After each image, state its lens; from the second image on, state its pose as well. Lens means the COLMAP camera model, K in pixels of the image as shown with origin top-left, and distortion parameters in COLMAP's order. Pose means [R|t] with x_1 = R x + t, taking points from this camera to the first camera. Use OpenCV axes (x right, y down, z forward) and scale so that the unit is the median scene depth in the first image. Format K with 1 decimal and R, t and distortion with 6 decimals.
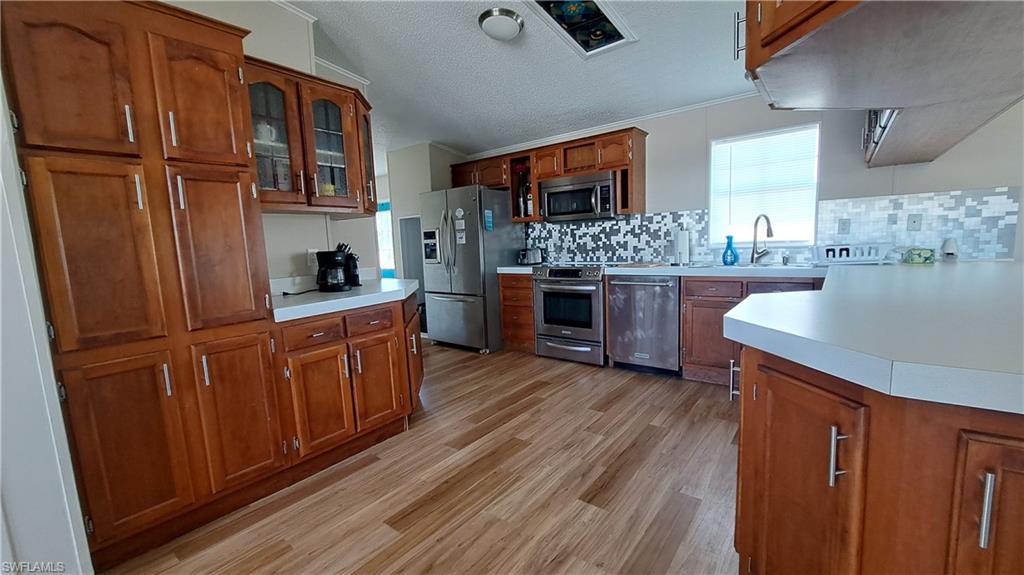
lens RADIAL K [[406.6, 0, 510.5], [0, 406.6, 291.2], [0, 0, 1]] dist [-0.014733, -0.000287]
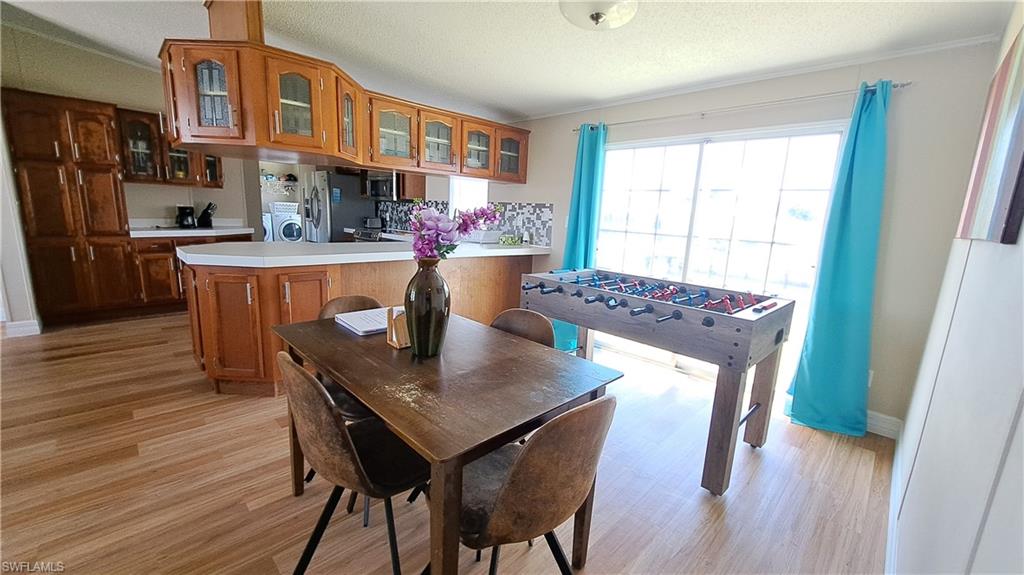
lens RADIAL K [[406.6, 0, 512.0], [0, 406.6, 289.7], [0, 0, 1]] dist [-0.014733, -0.000287]
pose [[0.990161, 0.109432, -0.087212, 0.824372], [-0.103248, 0.992008, 0.072527, -0.006219], [0.094452, -0.062809, 0.993546, -0.478140]]
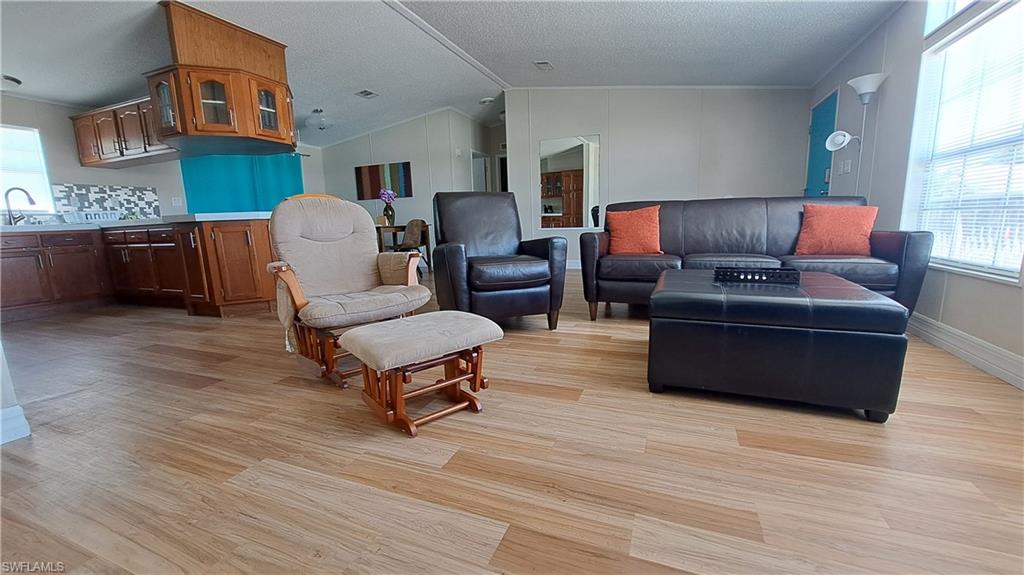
lens RADIAL K [[406.6, 0, 510.0], [0, 406.6, 292.0], [0, 0, 1]] dist [-0.014733, -0.000287]
pose [[-0.278801, -0.113310, 0.953641, -0.892467], [0.158841, 0.973897, 0.162155, 0.152202], [-0.947122, 0.196686, -0.253525, -0.104212]]
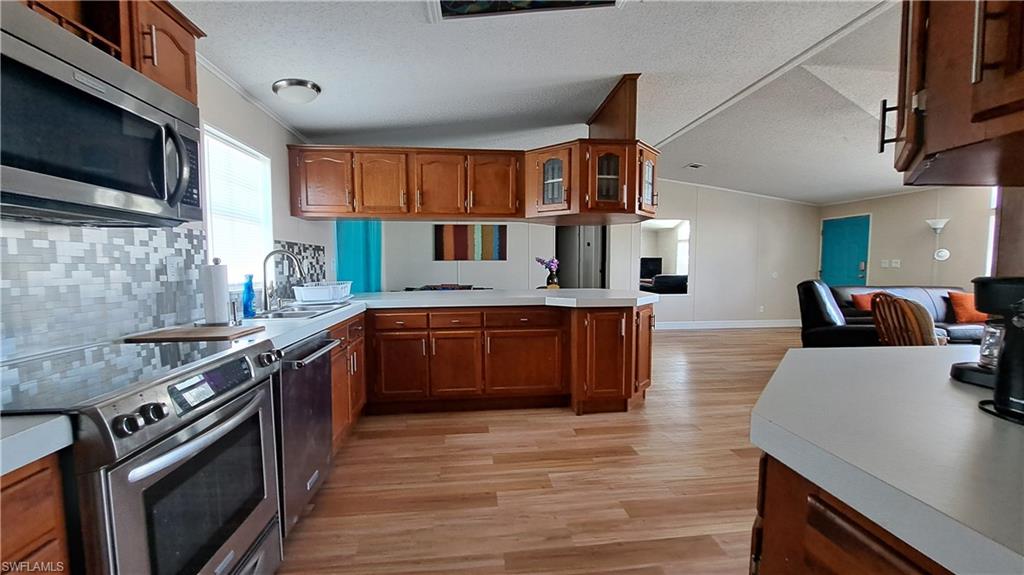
lens RADIAL K [[406.6, 0, 515.1], [0, 406.6, 290.1], [0, 0, 1]] dist [-0.014733, -0.000287]
pose [[-0.704973, 0.004551, 0.709219, -0.245544], [0.122296, 0.985781, 0.115239, -0.118065], [-0.698610, 0.167975, -0.695506, 1.024799]]
